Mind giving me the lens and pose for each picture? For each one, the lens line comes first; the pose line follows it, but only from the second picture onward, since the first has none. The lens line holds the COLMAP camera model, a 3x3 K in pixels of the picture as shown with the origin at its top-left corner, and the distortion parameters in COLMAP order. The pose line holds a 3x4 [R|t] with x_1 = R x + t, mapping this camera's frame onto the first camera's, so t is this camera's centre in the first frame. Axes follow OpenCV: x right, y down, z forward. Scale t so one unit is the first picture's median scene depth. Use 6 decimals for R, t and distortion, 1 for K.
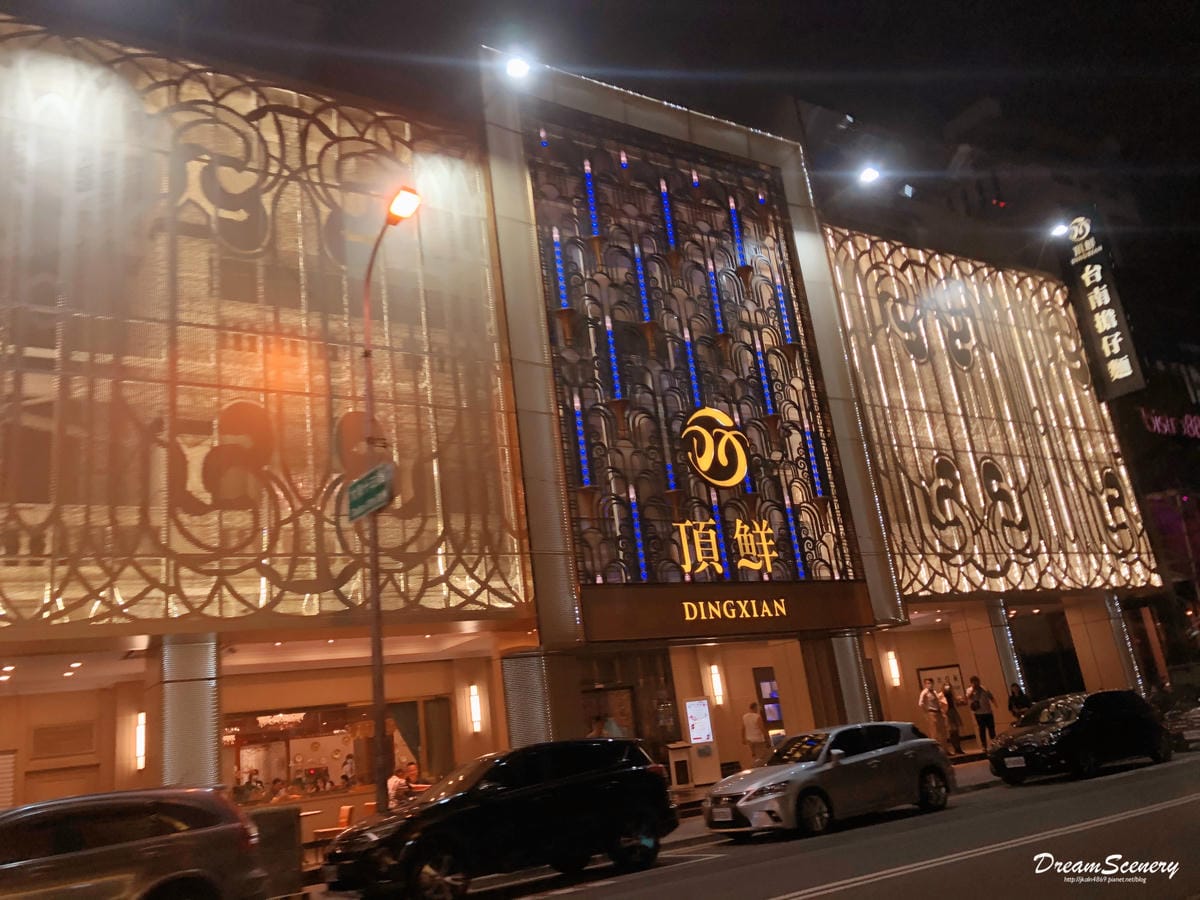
lens RADIAL K [[953.9, 0, 602.2], [0, 953.9, 492.4], [0, 0, 1]] dist [0.107278, -0.281117]
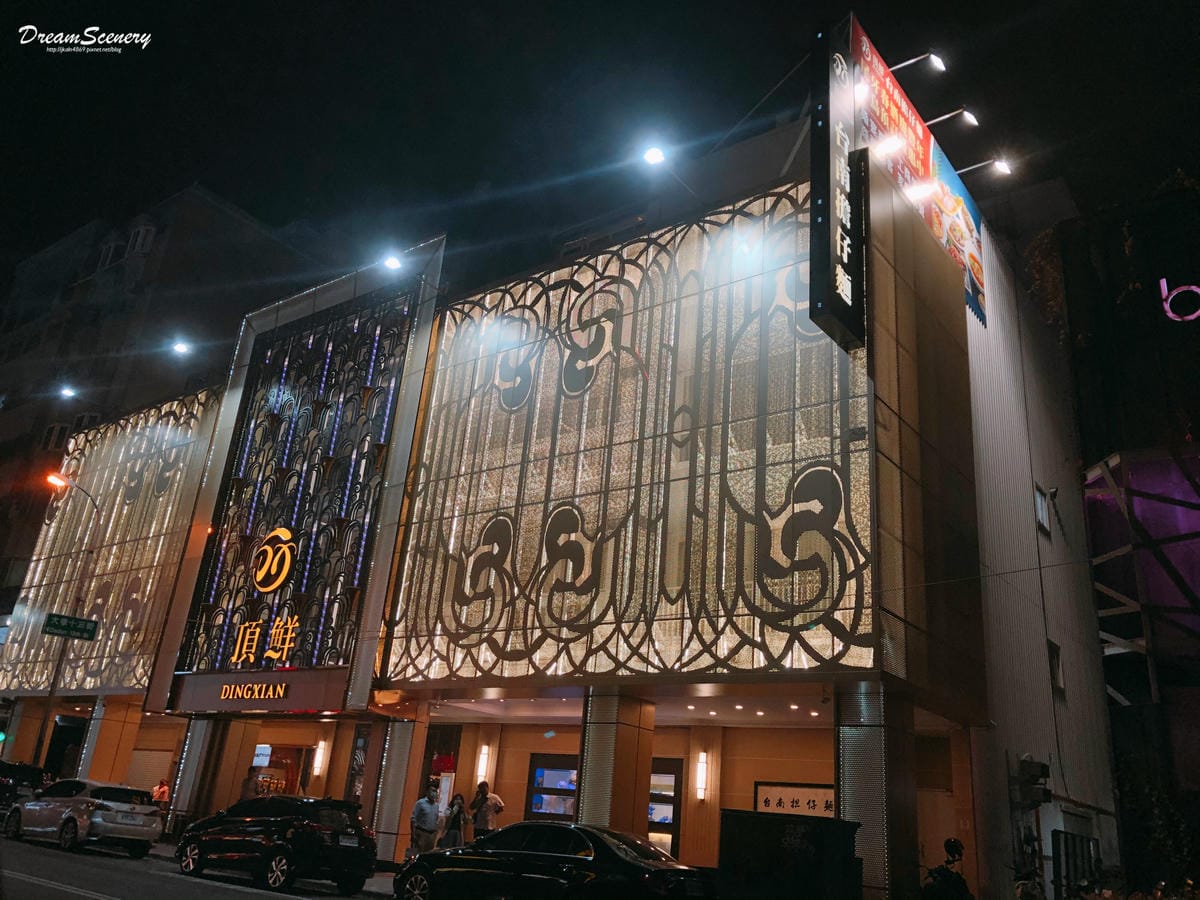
lens RADIAL K [[963.3, 0, 594.9], [0, 963.3, 447.9], [0, 0, 1]] dist [-0.006872, 0.011227]
pose [[0.351307, -0.189939, -0.916791, 1.184433], [0.123493, 0.980051, -0.155724, 0.047080], [0.928080, -0.058510, 0.367755, 0.755948]]
